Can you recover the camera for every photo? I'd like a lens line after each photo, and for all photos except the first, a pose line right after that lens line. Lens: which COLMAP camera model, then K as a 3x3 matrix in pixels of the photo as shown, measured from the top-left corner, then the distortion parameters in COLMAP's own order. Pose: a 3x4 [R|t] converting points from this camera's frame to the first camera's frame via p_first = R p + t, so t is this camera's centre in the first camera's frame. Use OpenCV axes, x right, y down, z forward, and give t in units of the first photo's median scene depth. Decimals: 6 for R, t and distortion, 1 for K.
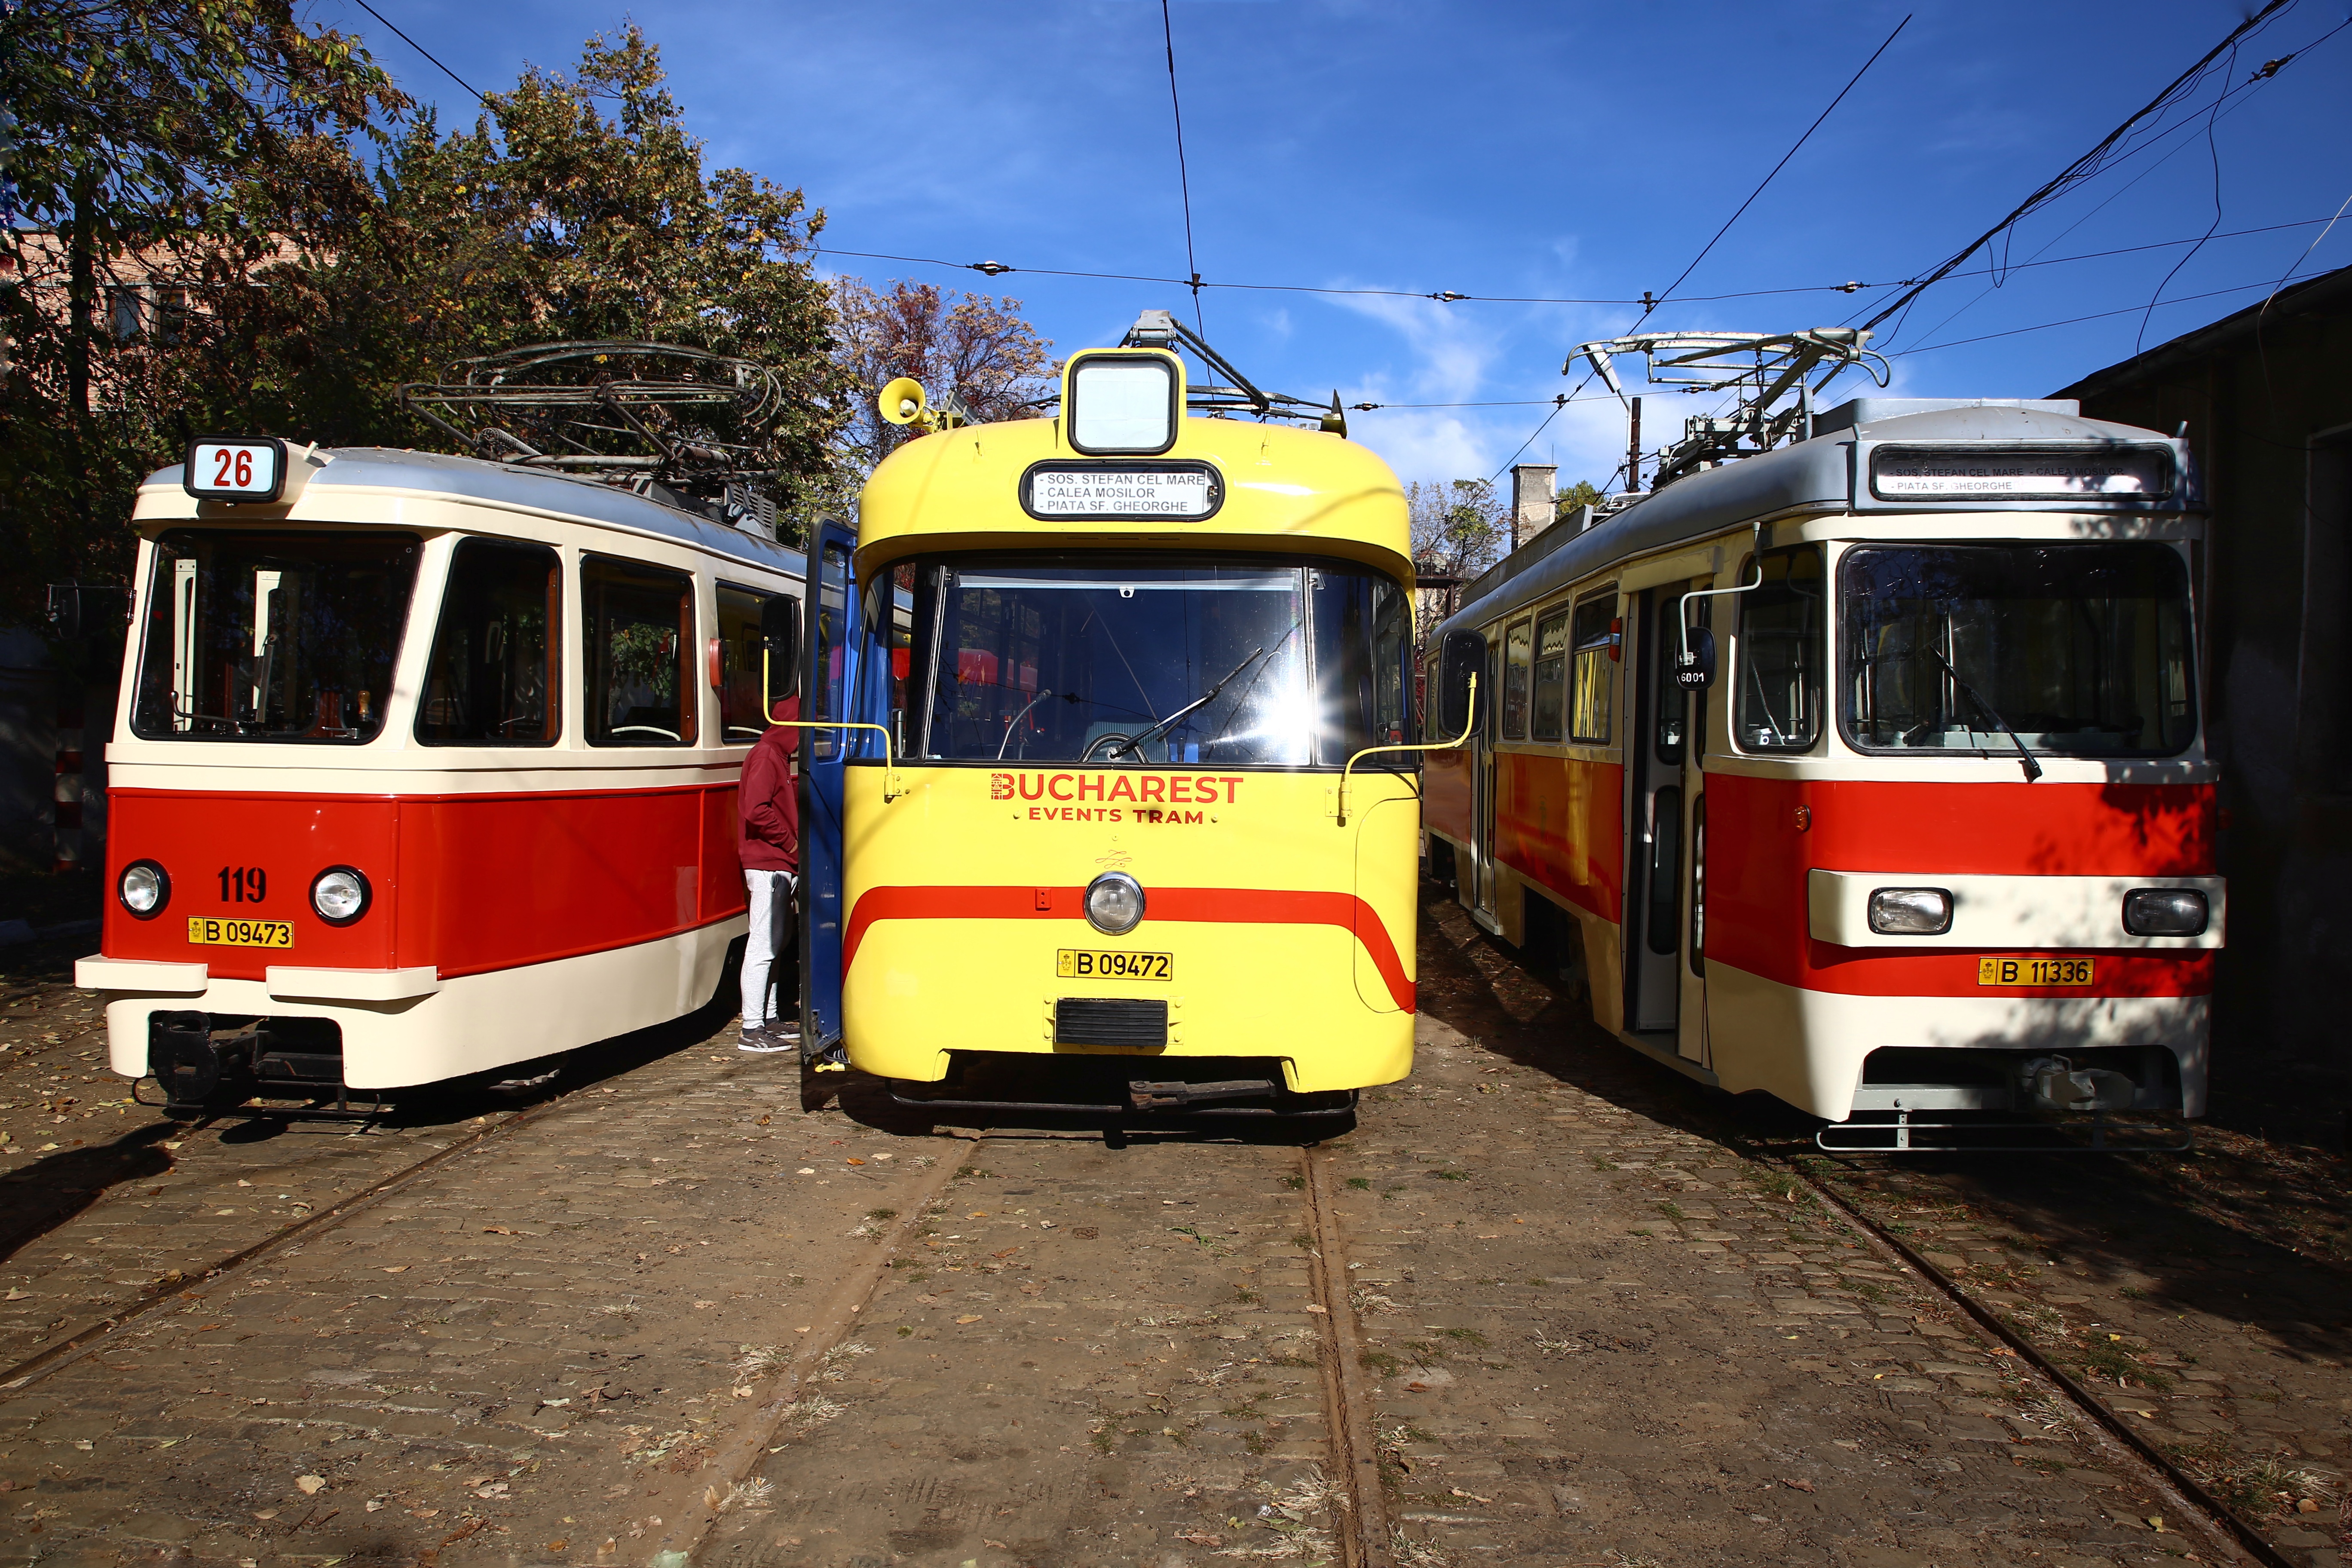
lens RADIAL K [[1621.5, 0, 1175.4], [0, 1621.5, 773.2], [0, 0, 1]] dist [-0.059447, 0.002523]
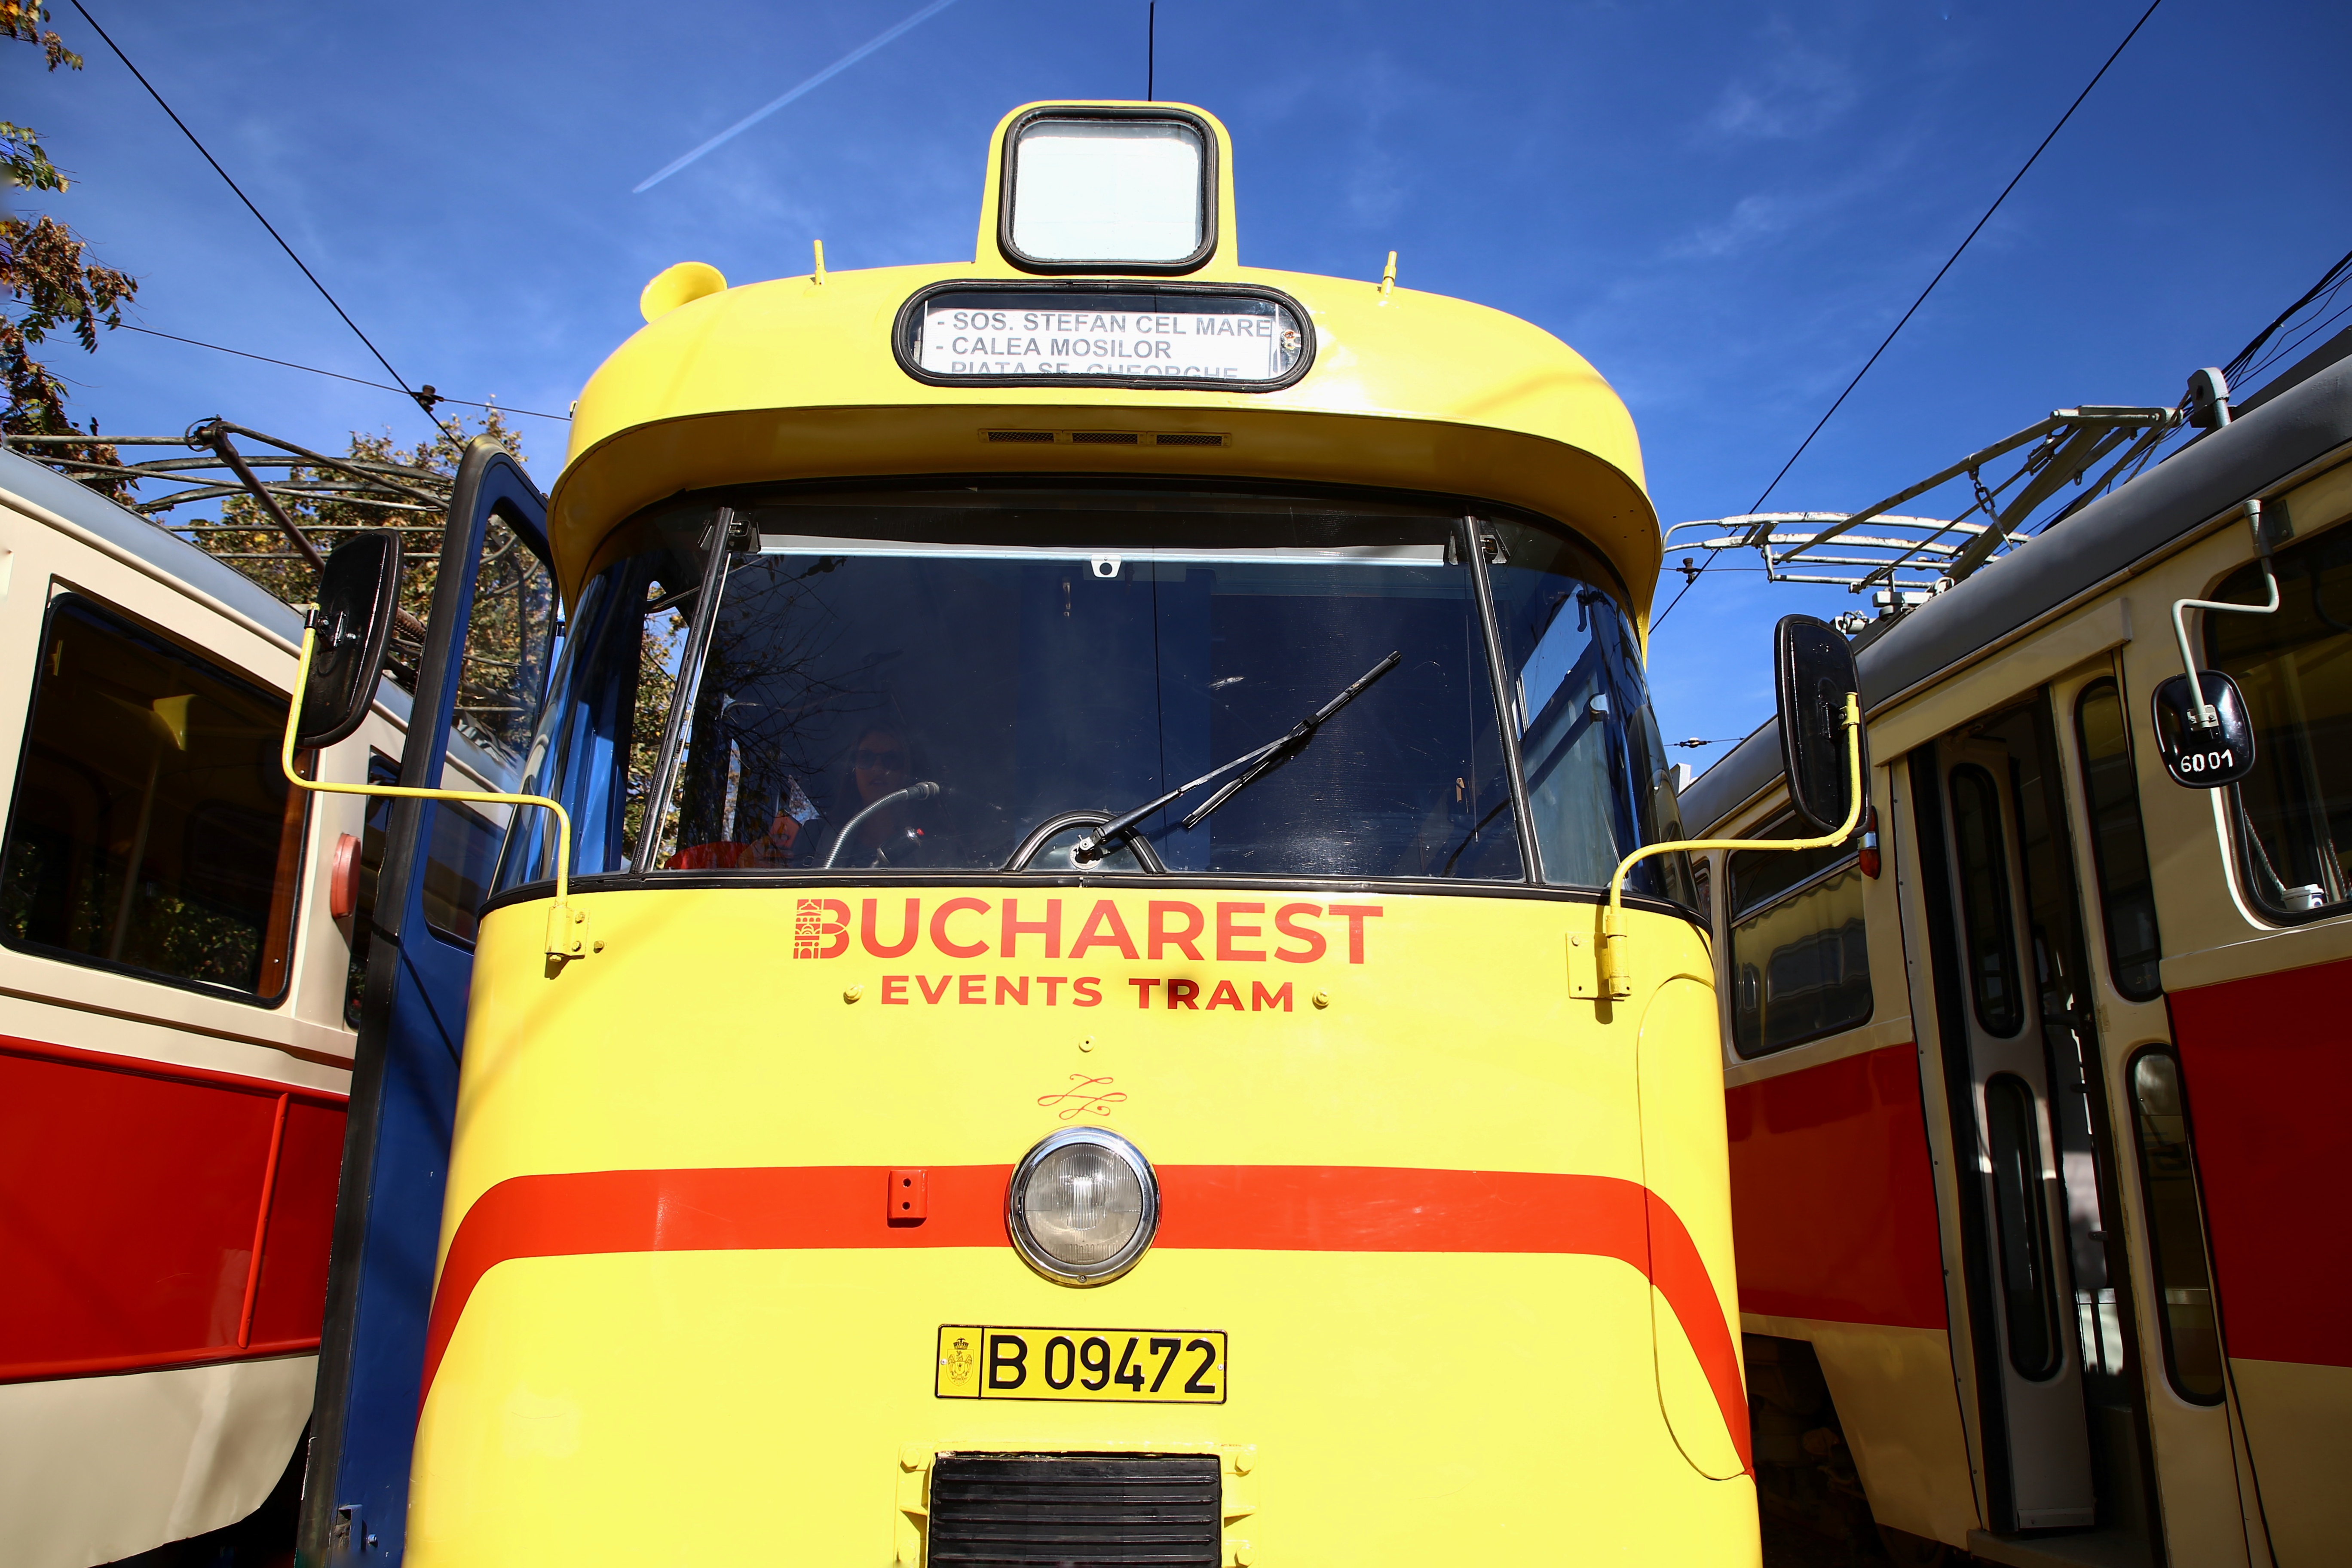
lens RADIAL K [[1621.5, 0, 1182.4], [0, 1621.5, 789.1], [0, 0, 1]] dist [-0.059447, 0.002523]
pose [[0.996153, 0.018621, 0.085634, -0.049346], [0.008039, 0.953628, -0.300881, 0.102581], [-0.087265, 0.300412, 0.949809, 0.578996]]
